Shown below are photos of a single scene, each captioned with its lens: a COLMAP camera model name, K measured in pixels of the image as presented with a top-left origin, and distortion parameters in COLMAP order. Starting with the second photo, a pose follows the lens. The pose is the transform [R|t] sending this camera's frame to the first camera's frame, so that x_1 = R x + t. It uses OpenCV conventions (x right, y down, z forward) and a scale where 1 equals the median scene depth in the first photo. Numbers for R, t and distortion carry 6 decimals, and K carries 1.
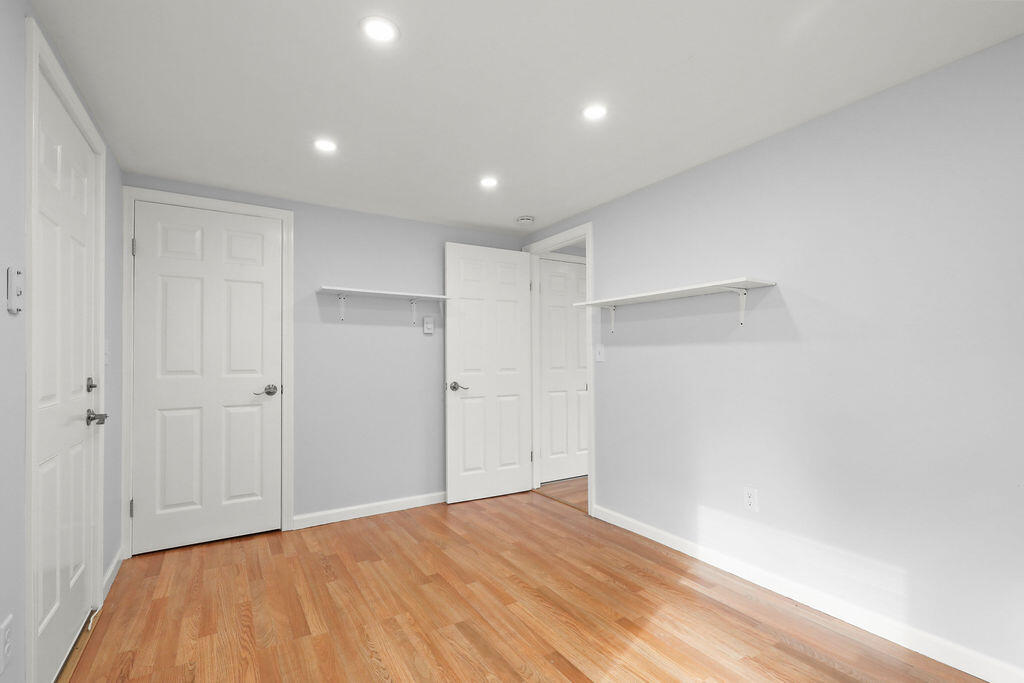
lens RADIAL K [[464.8, 0, 525.2], [0, 464.8, 347.9], [0, 0, 1]] dist [-0.000133, -0.000897]
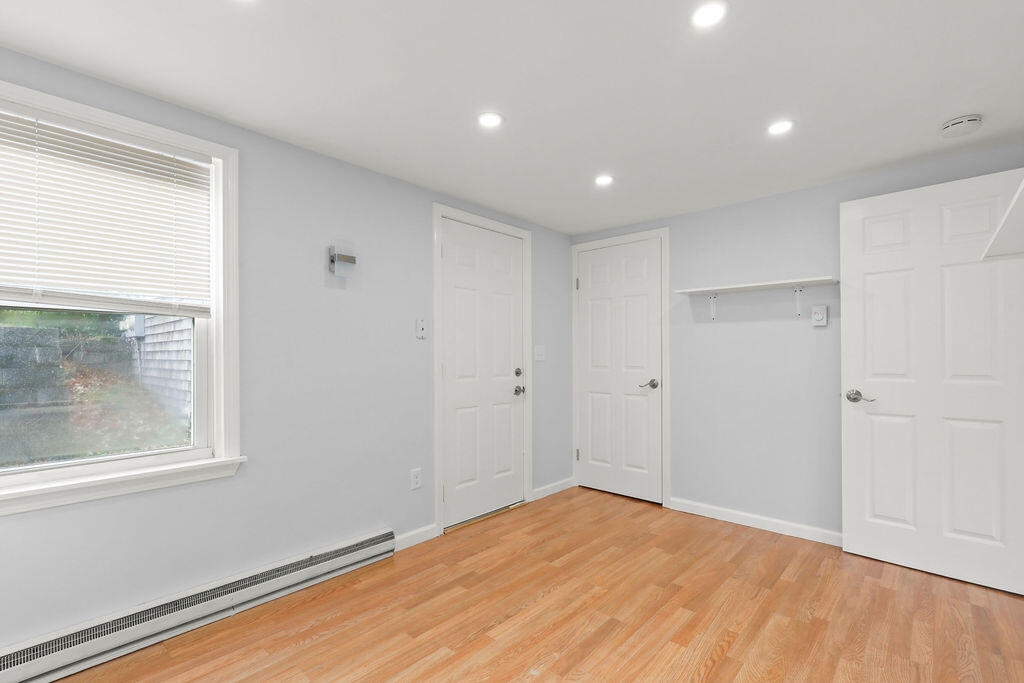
lens RADIAL K [[464.8, 0, 505.0], [0, 464.8, 350.2], [0, 0, 1]] dist [-0.000133, -0.000897]
pose [[0.250909, -0.008800, -0.967971, 0.542235], [0.020168, 0.999789, -0.003861, 0.002147], [0.967801, -0.018553, 0.251034, 0.361361]]
